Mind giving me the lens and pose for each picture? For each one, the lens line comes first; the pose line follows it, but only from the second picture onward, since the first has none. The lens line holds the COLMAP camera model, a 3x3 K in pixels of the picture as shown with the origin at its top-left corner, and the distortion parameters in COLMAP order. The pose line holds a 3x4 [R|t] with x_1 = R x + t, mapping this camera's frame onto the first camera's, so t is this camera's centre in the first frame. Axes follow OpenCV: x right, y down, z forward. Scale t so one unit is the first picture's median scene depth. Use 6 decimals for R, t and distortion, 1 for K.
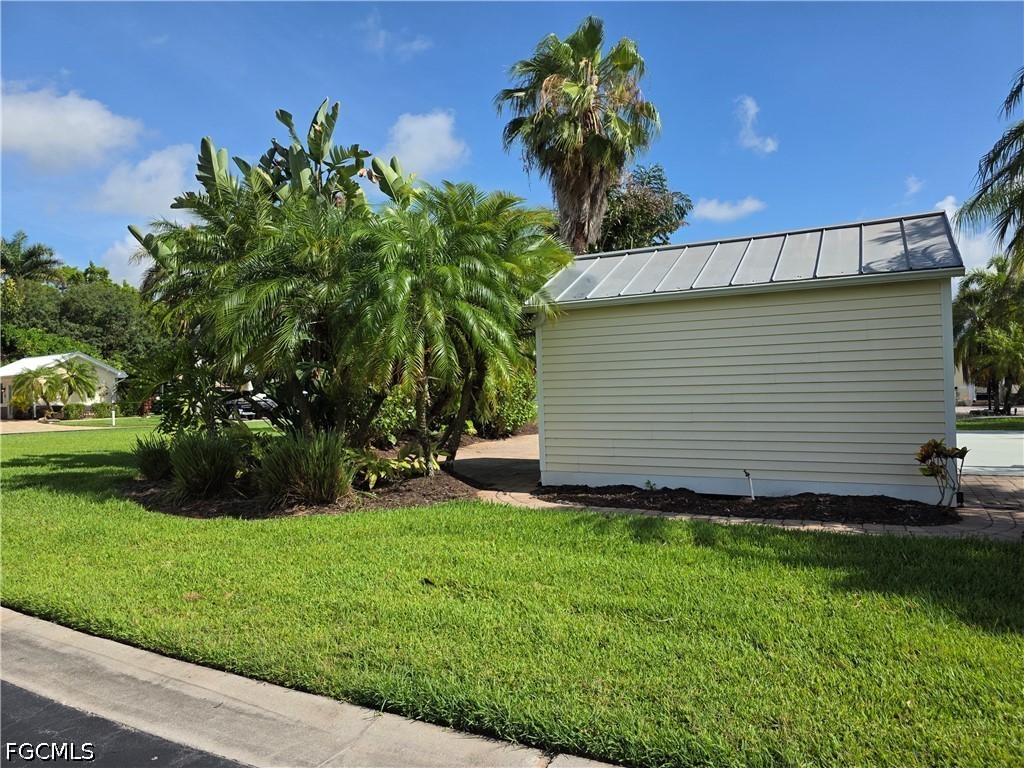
lens RADIAL K [[690.8, 0, 512.0], [0, 690.8, 384.0], [0, 0, 1]] dist [0.024122, -0.001878]
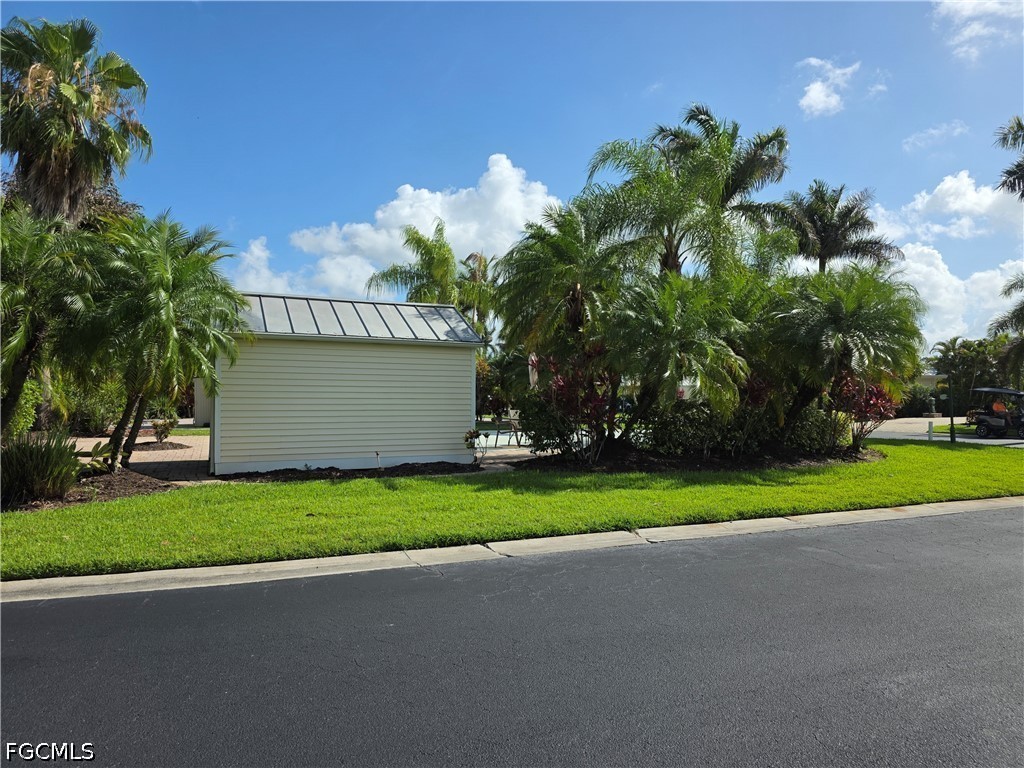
lens RADIAL K [[686.1, 0, 519.6], [0, 686.1, 376.1], [0, 0, 1]] dist [0.084500, -0.082606]
pose [[0.625166, 0.055197, 0.778537, -0.246197], [-0.027412, 0.998434, -0.048776, 0.005908], [-0.780010, 0.009152, 0.625700, -0.092614]]
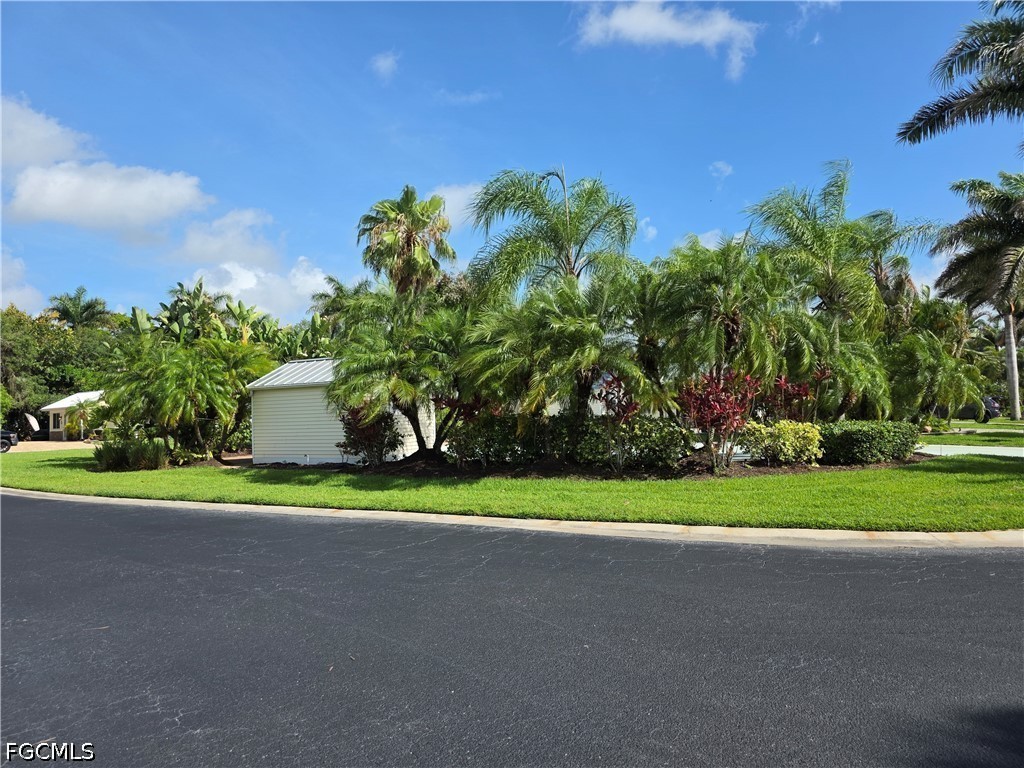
lens RADIAL K [[686.1, 0, 519.6], [0, 686.1, 376.1], [0, 0, 1]] dist [0.084500, -0.082606]
pose [[0.997946, -0.008613, -0.063474, 0.470436], [0.005899, 0.999065, -0.042824, -0.019502], [0.063784, 0.042362, 0.997064, -0.562562]]
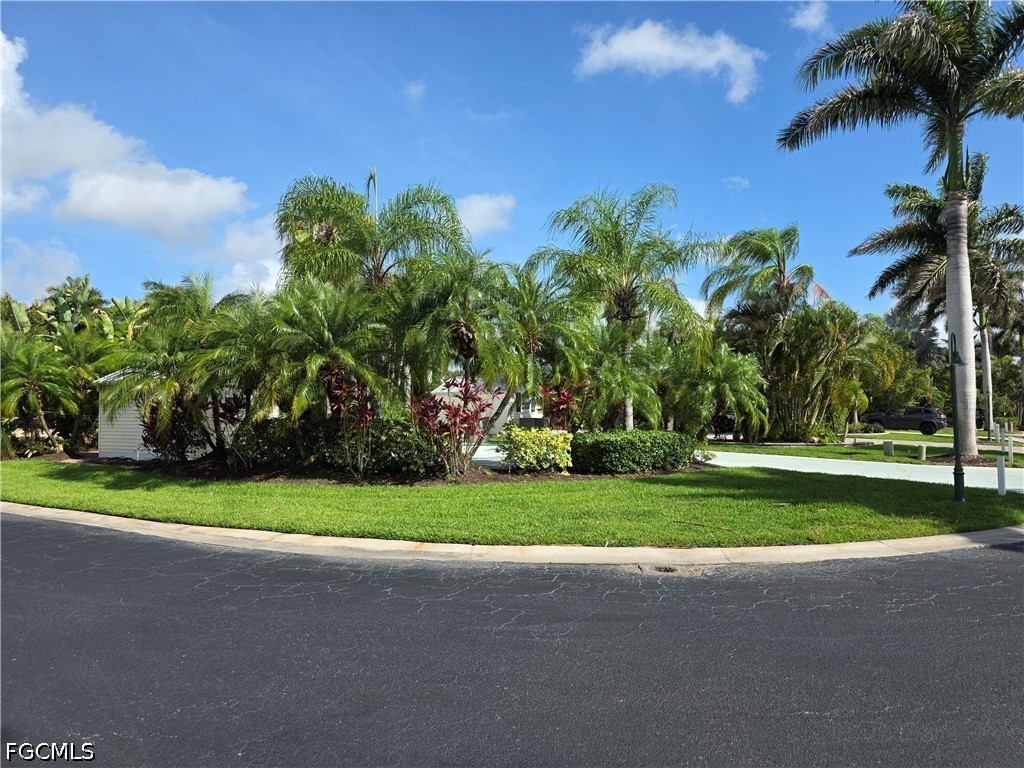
lens RADIAL K [[686.1, 0, 519.6], [0, 686.1, 376.1], [0, 0, 1]] dist [0.084500, -0.082606]
pose [[0.994541, 0.013735, -0.103437, 0.740050], [-0.018015, 0.999015, -0.040562, -0.027354], [0.102778, 0.042204, 0.993809, -0.540794]]
